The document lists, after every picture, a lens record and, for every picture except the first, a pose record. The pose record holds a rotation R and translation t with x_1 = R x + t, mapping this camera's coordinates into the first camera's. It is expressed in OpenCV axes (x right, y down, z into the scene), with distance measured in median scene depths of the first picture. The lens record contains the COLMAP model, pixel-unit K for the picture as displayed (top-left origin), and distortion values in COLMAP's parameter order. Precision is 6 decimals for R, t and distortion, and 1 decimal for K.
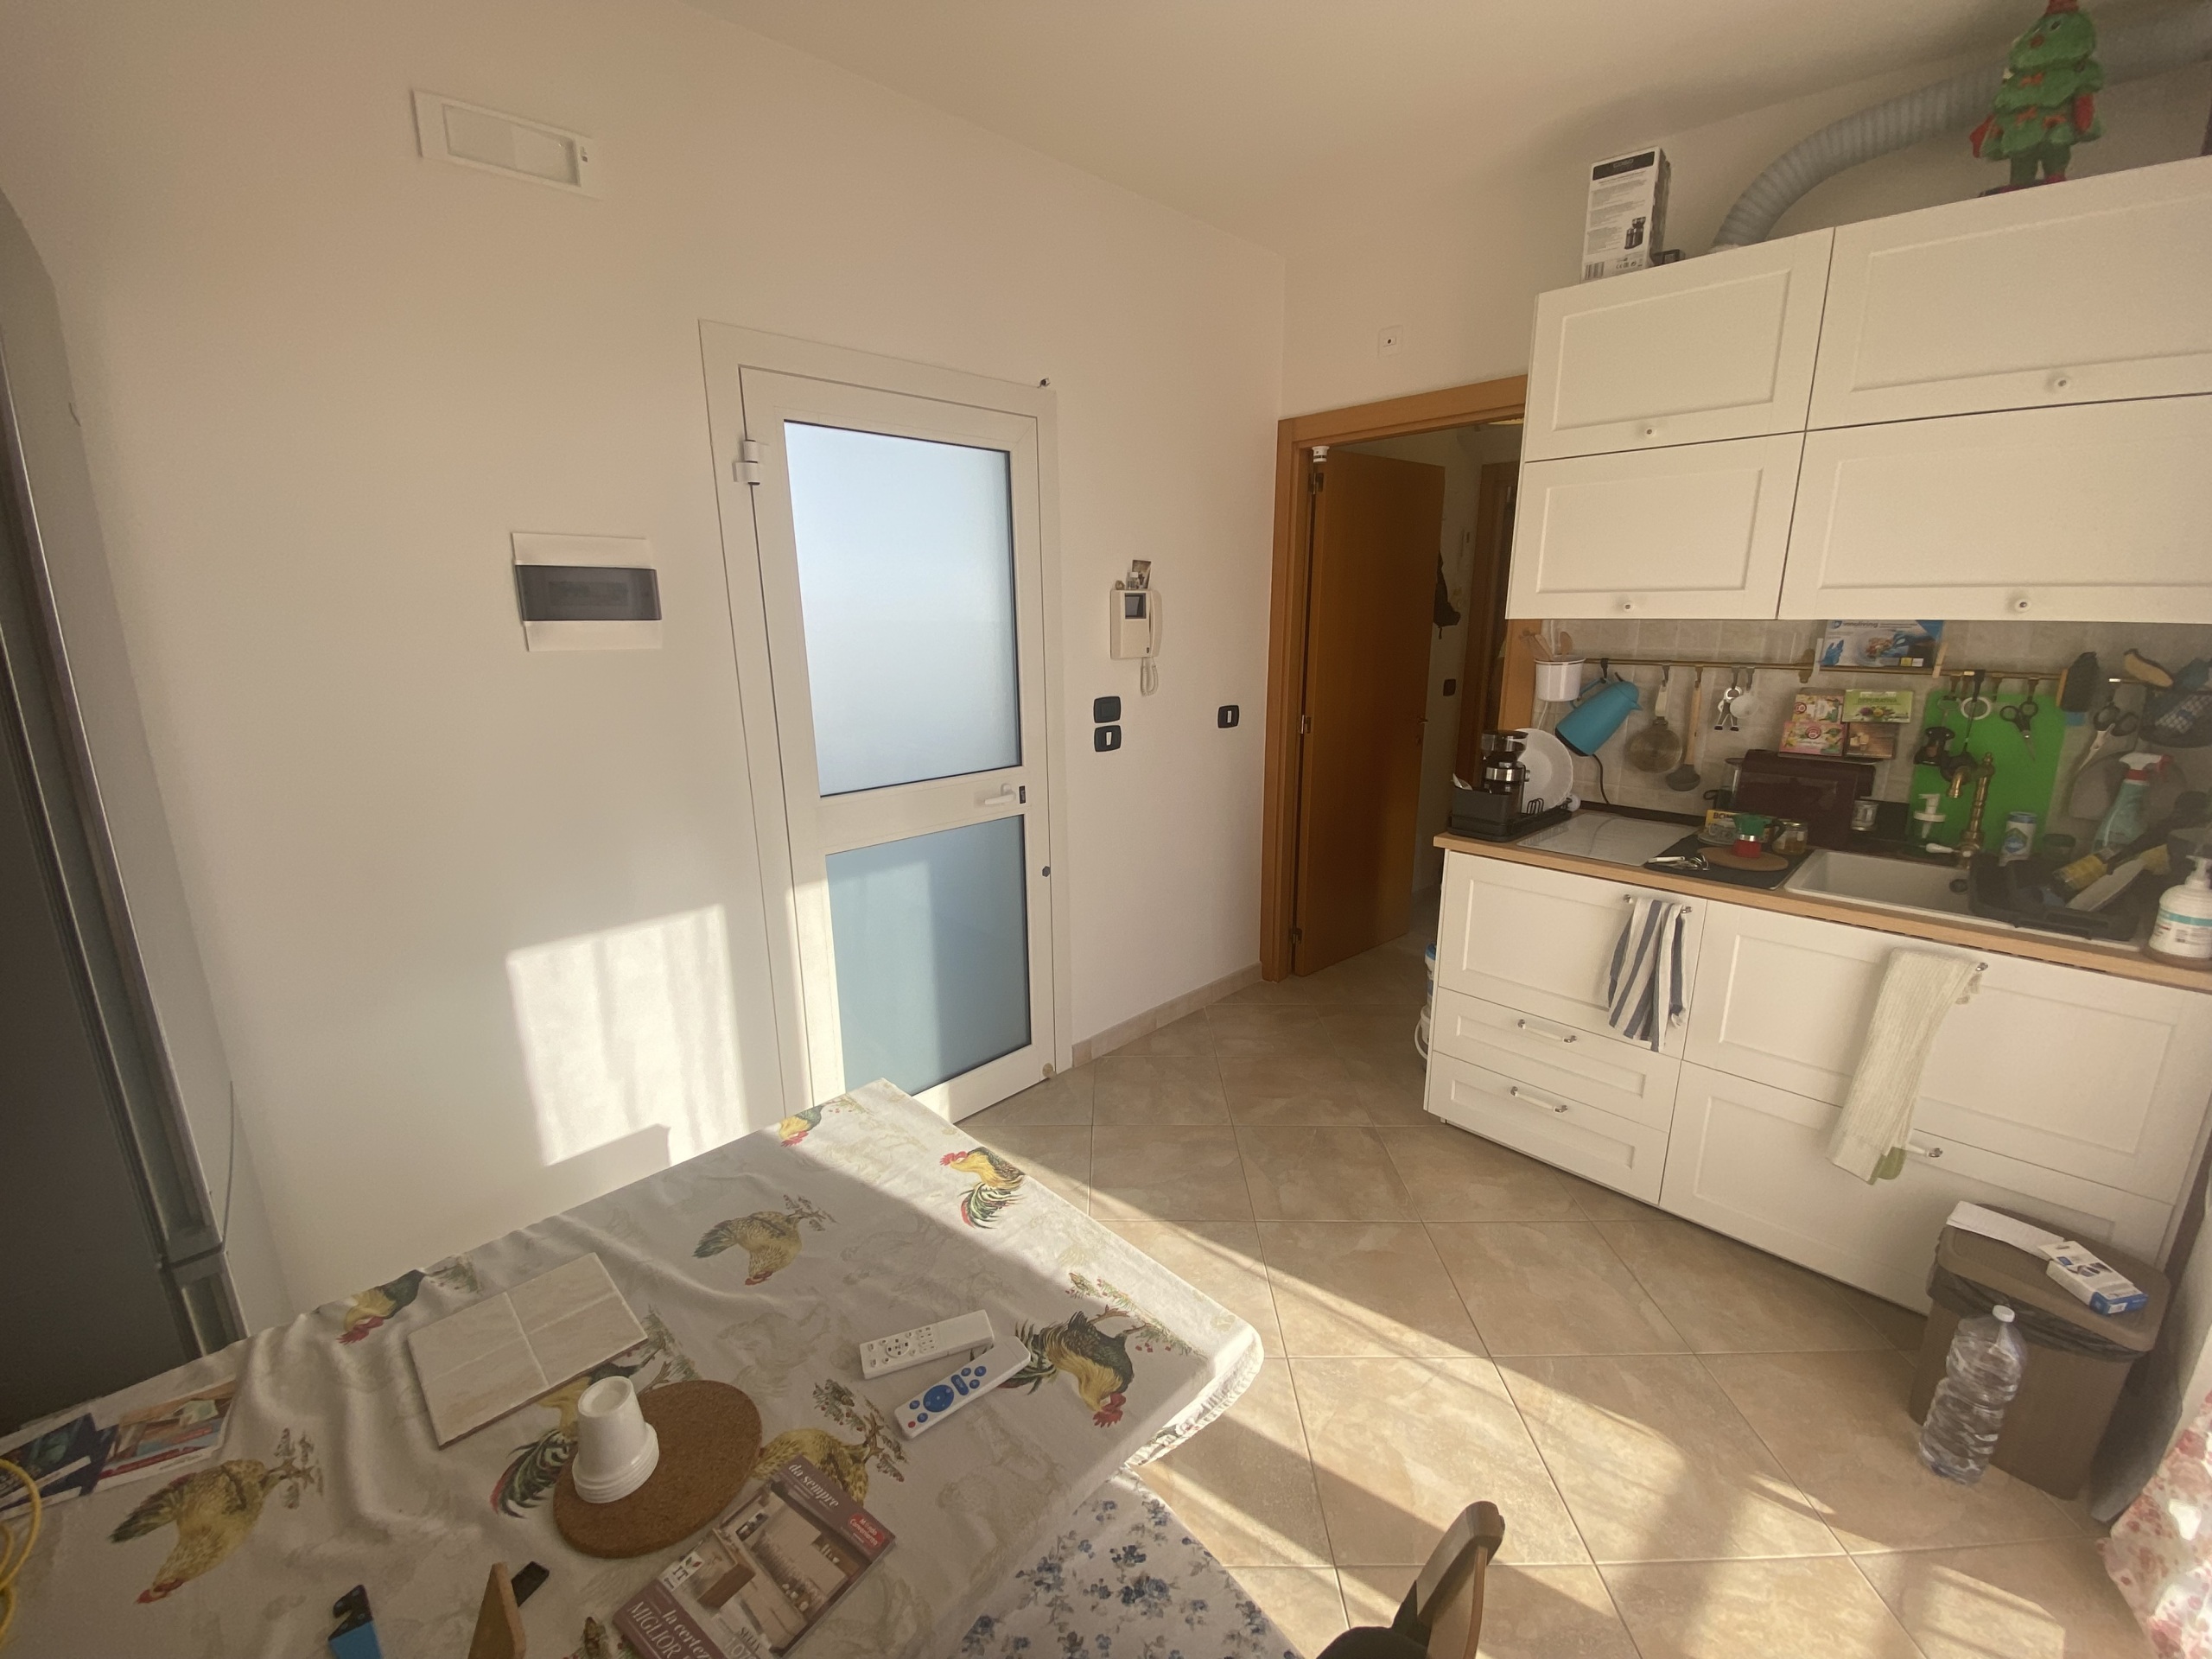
lens RADIAL K [[900.9, 0, 1104.3], [0, 900.9, 816.8], [0, 0, 1]] dist [-0.002314, -0.003868]
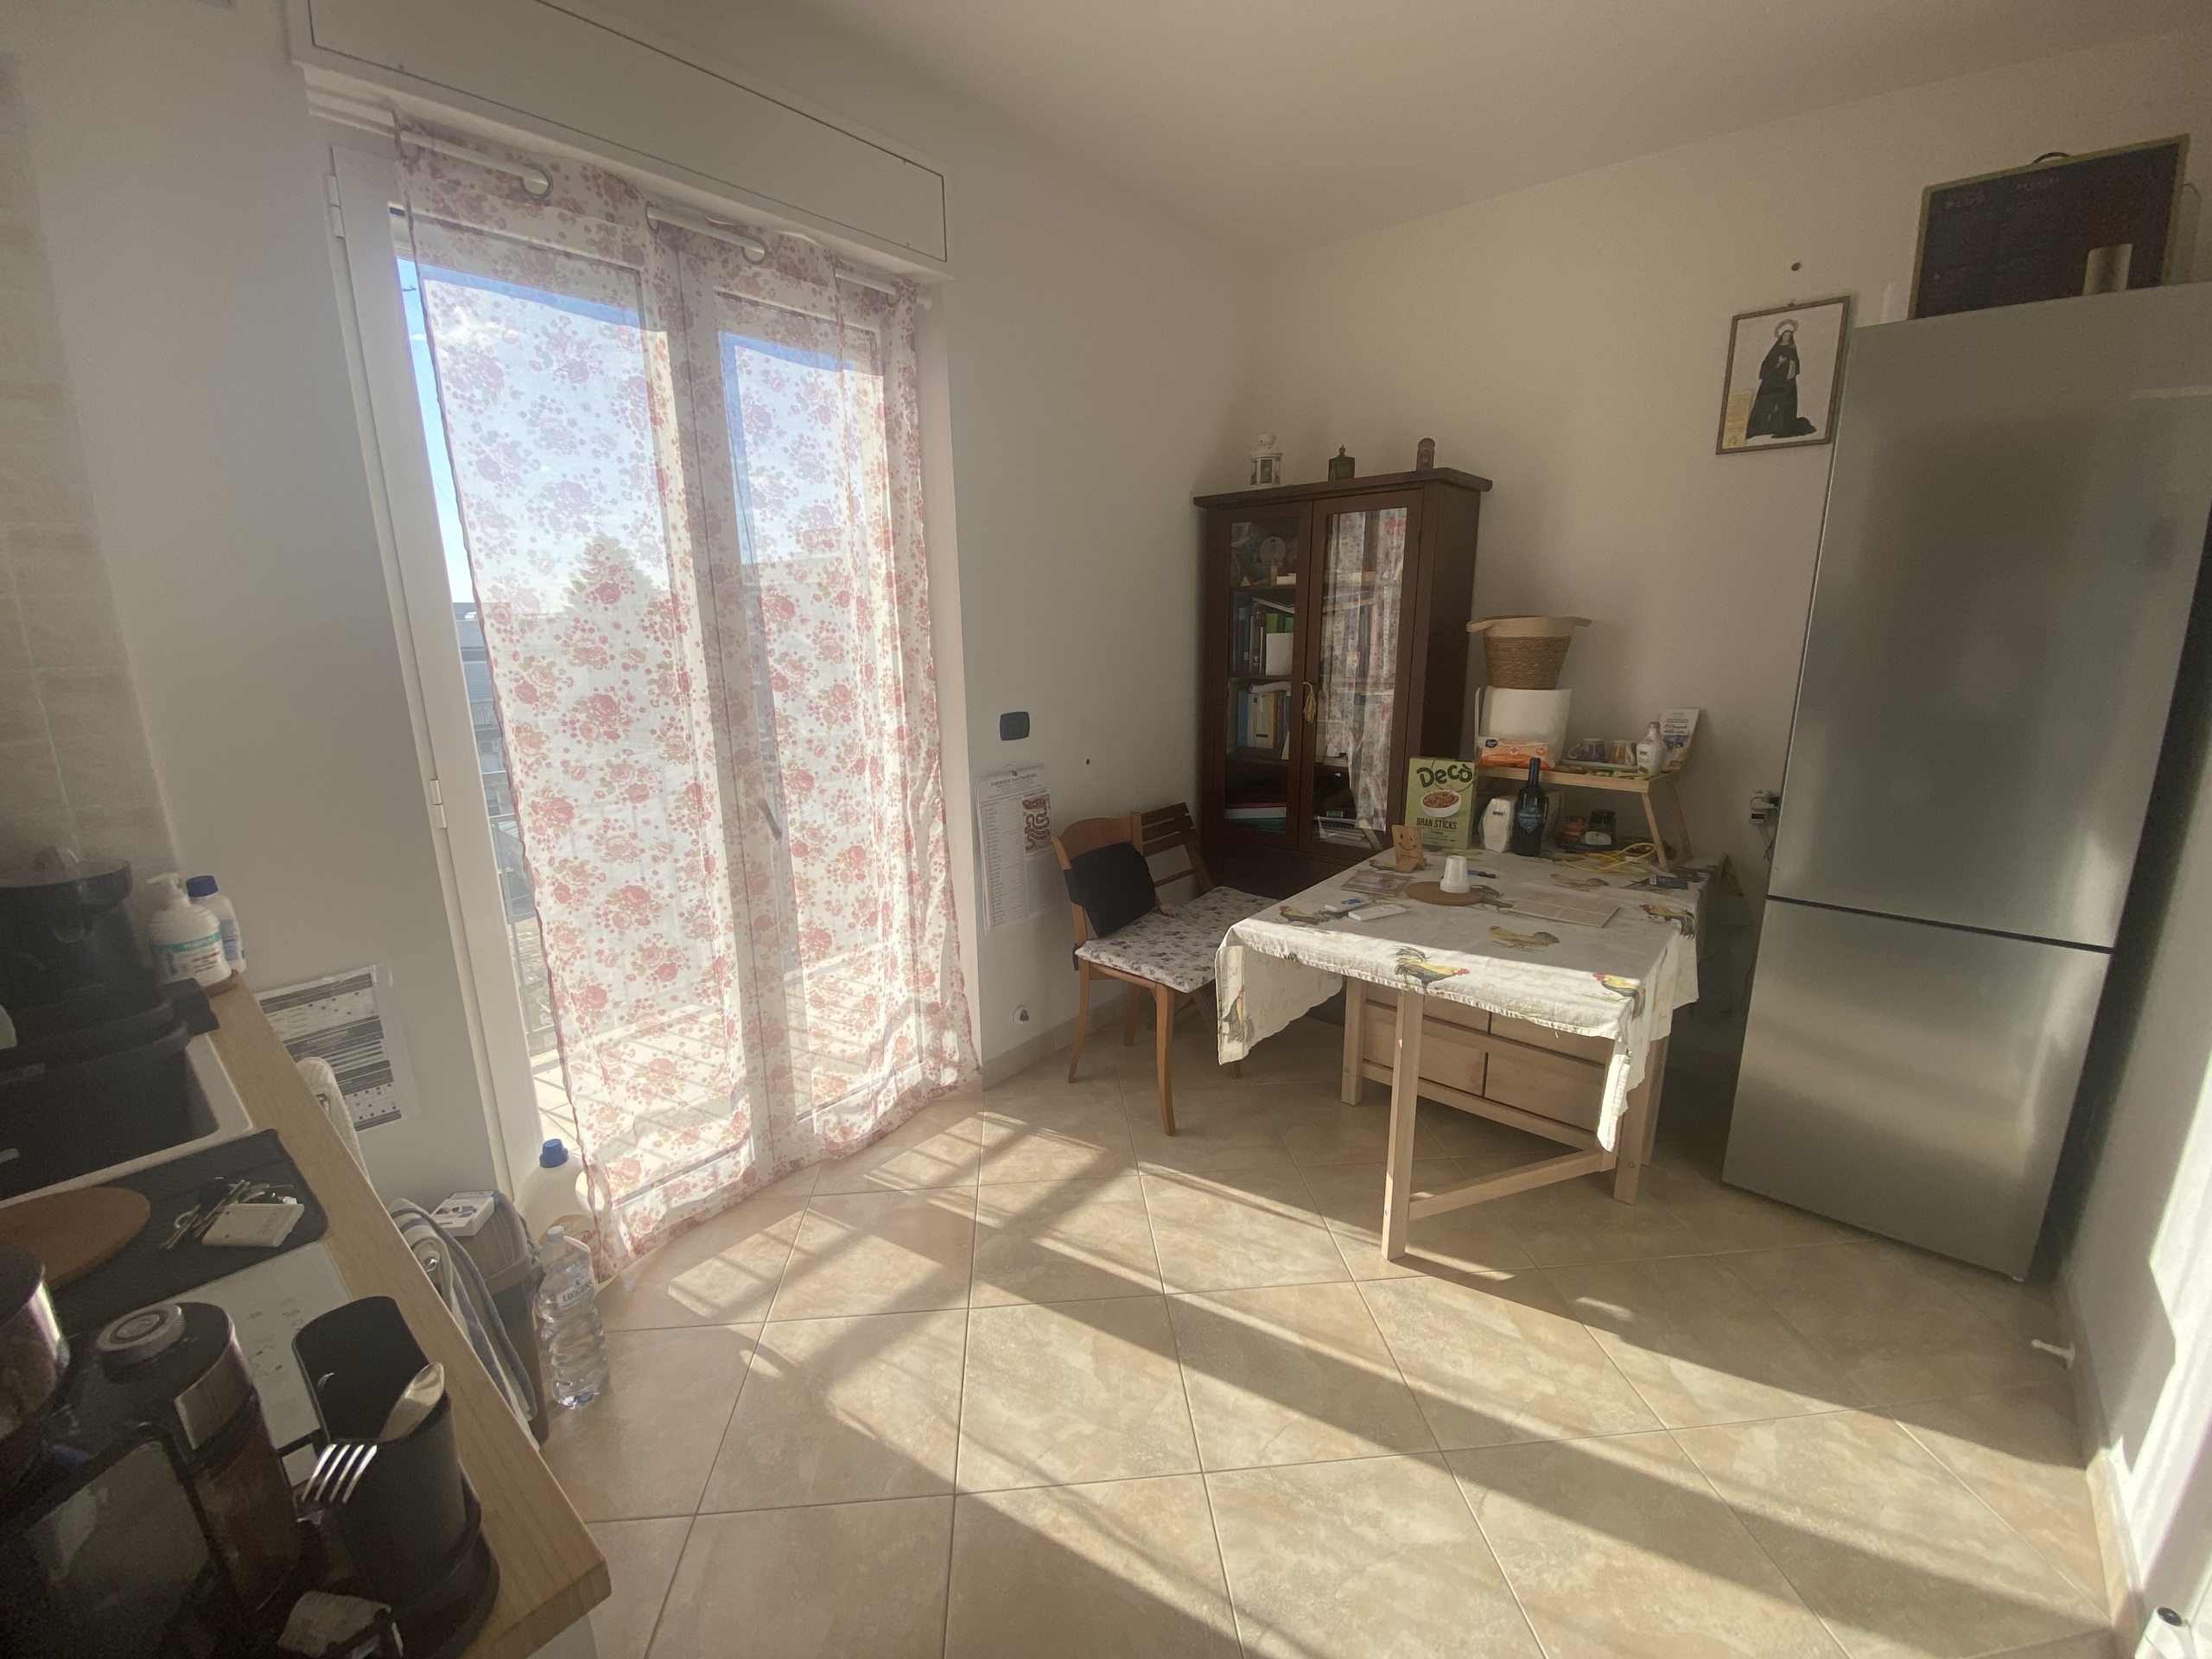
lens RADIAL K [[900.9, 0, 1115.7], [0, 900.9, 832.2], [0, 0, 1]] dist [-0.002314, -0.003868]
pose [[-0.993238, 0.051693, -0.103949, 0.423053], [-0.000664, 0.892849, 0.450355, -0.365954], [0.116092, 0.447379, -0.886778, 1.823326]]
